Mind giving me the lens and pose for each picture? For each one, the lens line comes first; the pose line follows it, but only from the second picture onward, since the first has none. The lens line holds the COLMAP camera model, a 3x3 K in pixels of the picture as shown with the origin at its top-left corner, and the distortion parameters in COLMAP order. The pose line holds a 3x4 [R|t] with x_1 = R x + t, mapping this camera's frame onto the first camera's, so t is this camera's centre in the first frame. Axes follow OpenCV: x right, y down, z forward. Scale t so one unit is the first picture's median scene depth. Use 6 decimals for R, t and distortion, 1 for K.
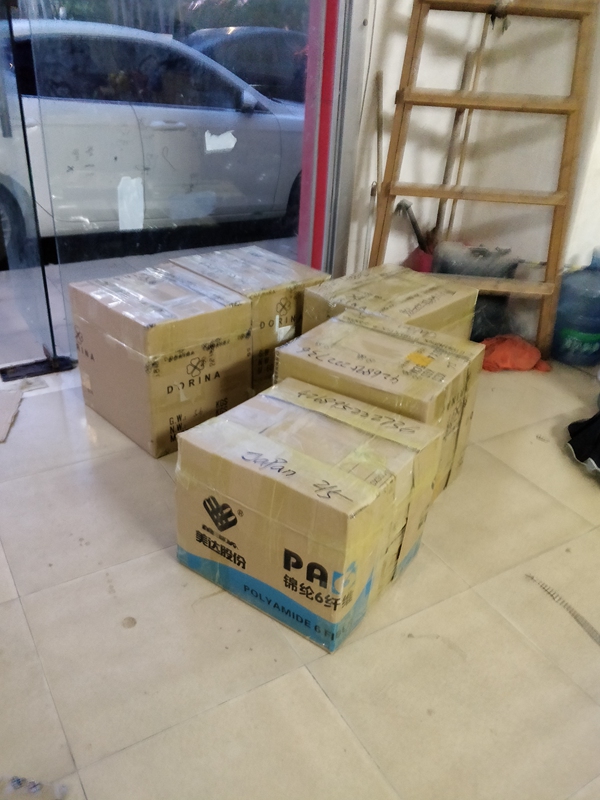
lens RADIAL K [[641.1, 0, 275.0], [0, 641.1, 400.3], [0, 0, 1]] dist [-0.053749, -0.004747]
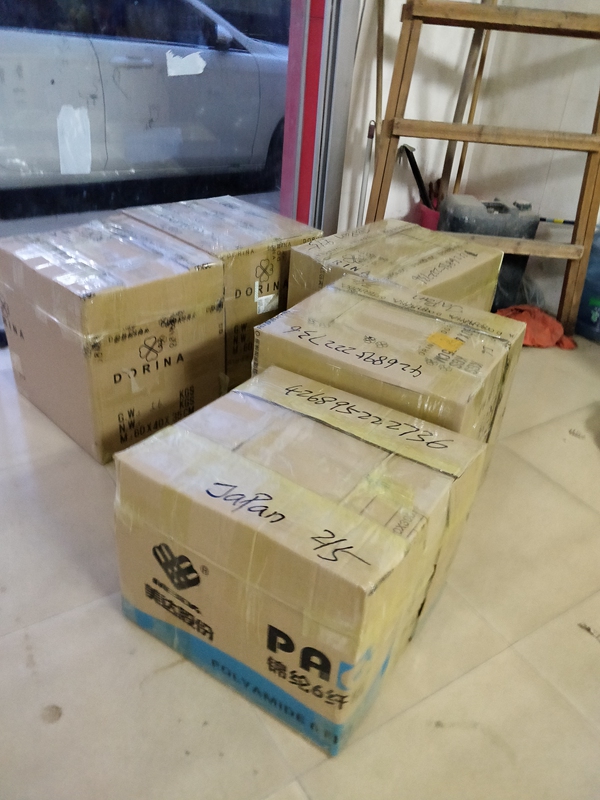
lens RADIAL K [[641.1, 0, 275.0], [0, 641.1, 400.3], [0, 0, 1]] dist [-0.053749, -0.004747]
pose [[0.999412, -0.000598, 0.034284, -0.001161], [-0.001321, 0.998434, 0.055920, -0.035393], [-0.034264, -0.055932, 0.997846, 0.236053]]
